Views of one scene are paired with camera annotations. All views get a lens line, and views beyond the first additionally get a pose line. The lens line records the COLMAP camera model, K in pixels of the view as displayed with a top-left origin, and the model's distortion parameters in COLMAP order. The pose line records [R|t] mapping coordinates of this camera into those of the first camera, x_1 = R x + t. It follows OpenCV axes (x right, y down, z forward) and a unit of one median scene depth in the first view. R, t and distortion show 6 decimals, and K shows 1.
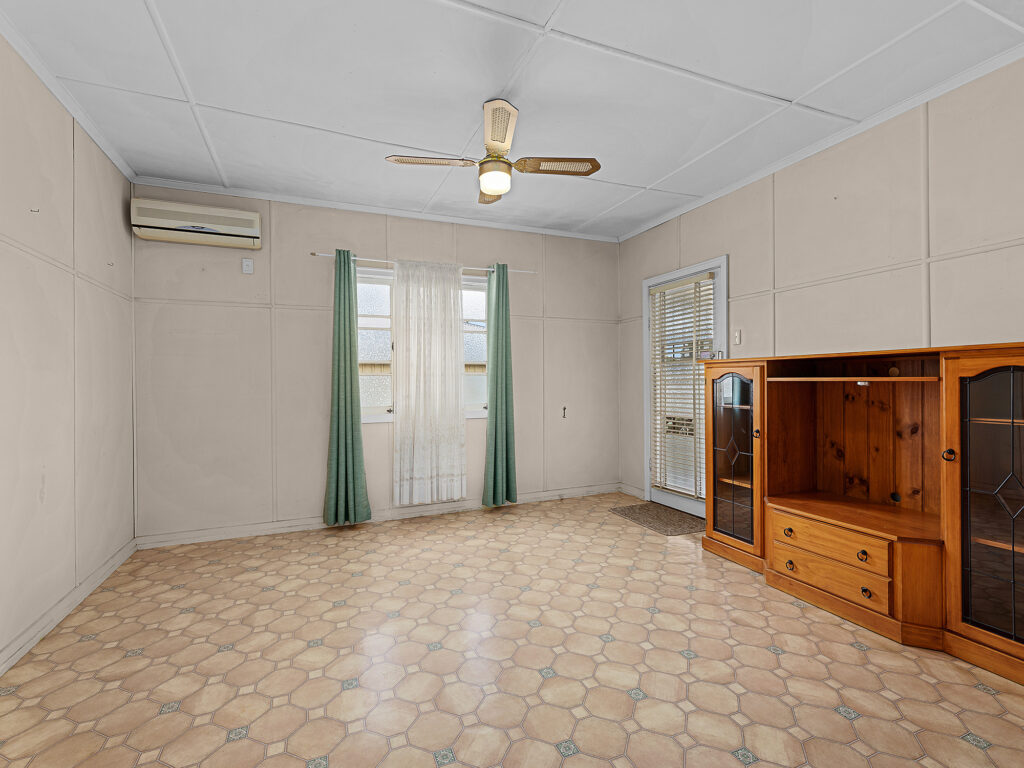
lens RADIAL K [[466.9, 0, 508.2], [0, 466.9, 384.8], [0, 0, 1]] dist [-0.002502, -0.000208]
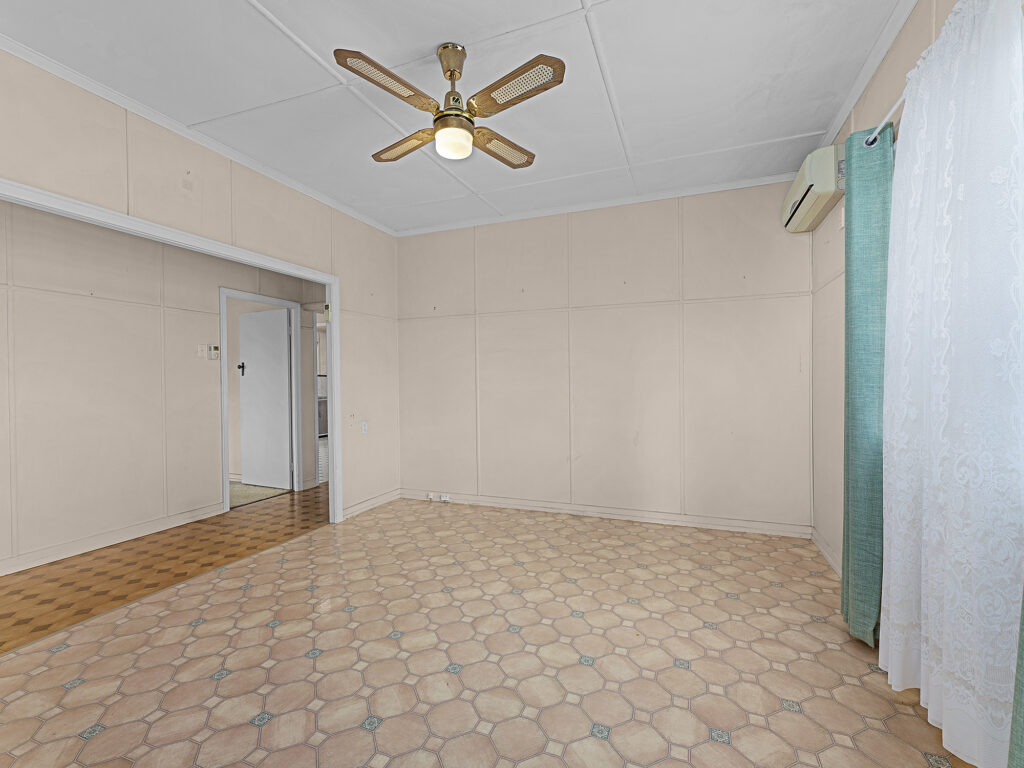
lens RADIAL K [[466.9, 0, 509.0], [0, 466.9, 384.2], [0, 0, 1]] dist [-0.002502, -0.000208]
pose [[-0.698289, 0.022019, -0.715477, 0.519585], [0.012704, 0.999751, 0.018368, -0.014142], [0.715703, 0.003737, -0.698395, 1.679457]]
